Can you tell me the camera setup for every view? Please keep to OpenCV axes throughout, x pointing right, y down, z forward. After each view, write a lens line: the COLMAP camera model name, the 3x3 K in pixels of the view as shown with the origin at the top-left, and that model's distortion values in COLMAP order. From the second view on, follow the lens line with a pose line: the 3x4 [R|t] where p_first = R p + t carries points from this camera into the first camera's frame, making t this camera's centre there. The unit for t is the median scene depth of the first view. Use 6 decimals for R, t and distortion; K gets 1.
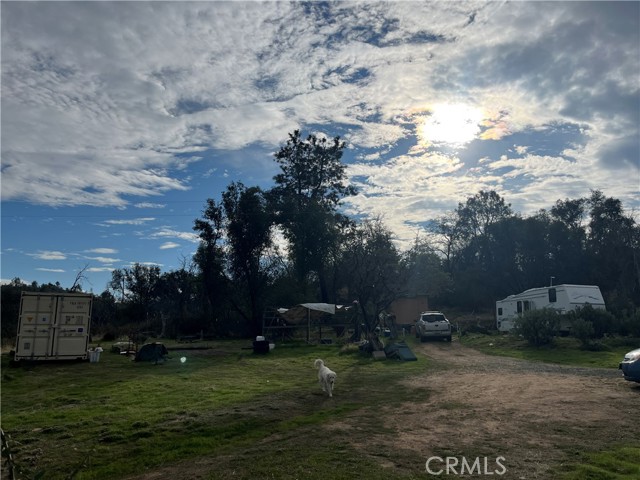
lens RADIAL K [[466.9, 0, 321.2], [0, 466.9, 237.7], [0, 0, 1]] dist [0.057763, -0.080852]
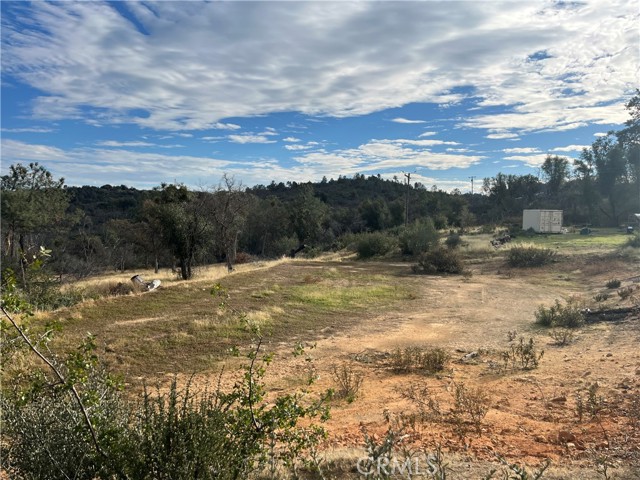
lens RADIAL K [[466.9, 0, 330.1], [0, 466.9, 239.7], [0, 0, 1]] dist [0.057763, -0.080852]
pose [[0.827724, 0.042101, -0.559553, -0.025759], [0.094923, 0.972305, 0.213573, -0.211158], [0.553048, -0.229894, 0.800804, -0.979496]]
